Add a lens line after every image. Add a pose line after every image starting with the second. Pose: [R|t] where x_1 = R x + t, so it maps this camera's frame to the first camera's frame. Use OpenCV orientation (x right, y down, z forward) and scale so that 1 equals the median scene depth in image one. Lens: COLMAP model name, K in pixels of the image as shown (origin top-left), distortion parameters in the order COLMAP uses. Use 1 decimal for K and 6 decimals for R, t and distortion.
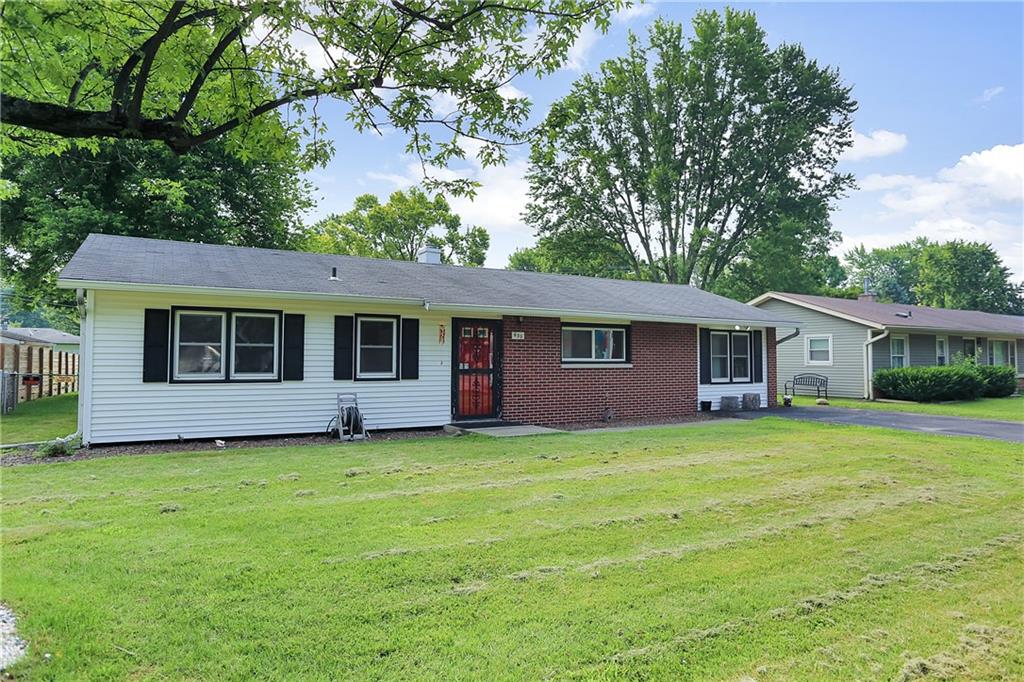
lens RADIAL K [[608.6, 0, 512.0], [0, 608.6, 341.0], [0, 0, 1]] dist [-0.050402, 0.000113]
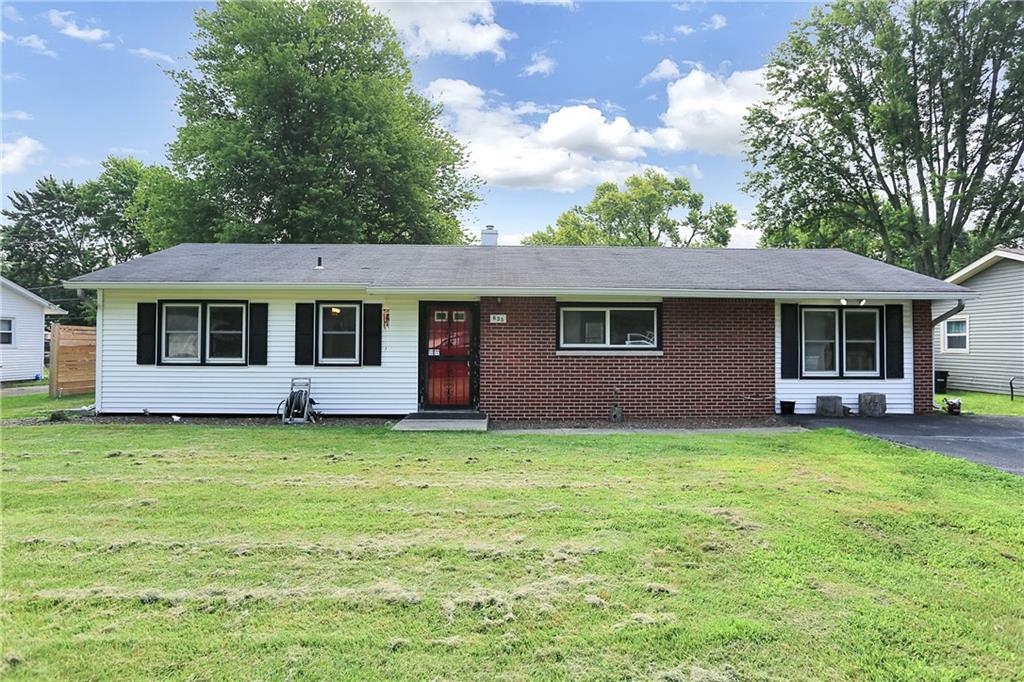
lens RADIAL K [[597.6, 0, 512.0], [0, 597.6, 341.0], [0, 0, 1]] dist [-0.062250, 0.041594]
pose [[0.879693, -0.003686, -0.475528, 0.471527], [0.013595, 0.999756, 0.017400, 0.009398], [0.475348, -0.021771, 0.879529, 0.250627]]
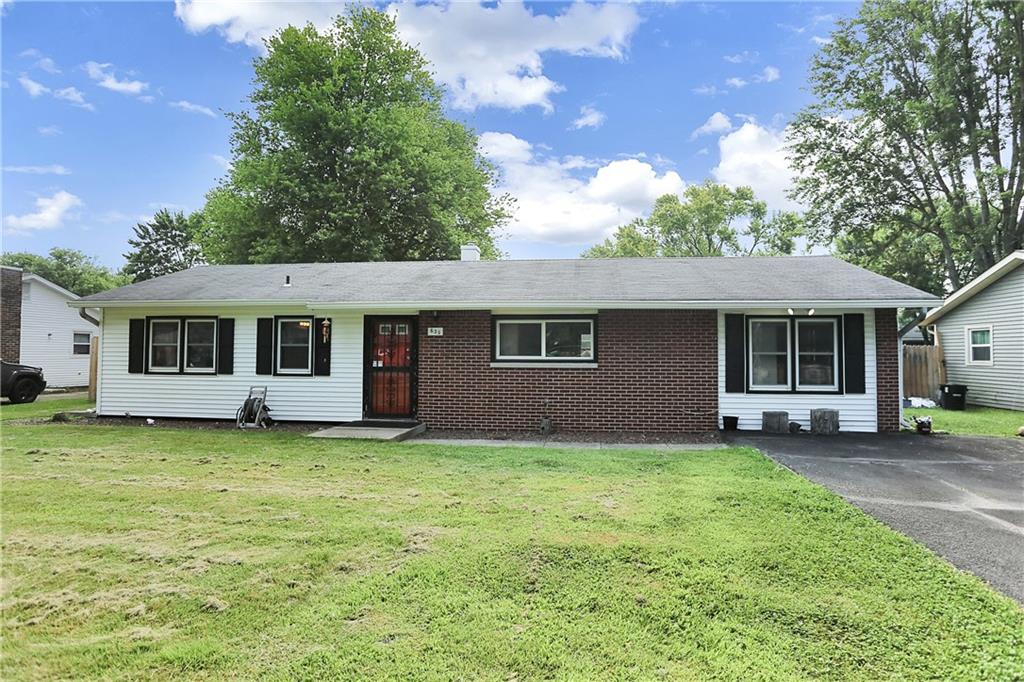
lens RADIAL K [[572.5, 0, 512.0], [0, 572.5, 341.0], [0, 0, 1]] dist [-0.061113, 0.035220]
pose [[0.794671, -0.014104, -0.606876, 0.670236], [0.015812, 0.999872, -0.002533, 0.010181], [0.606834, -0.007584, 0.794792, 0.398402]]
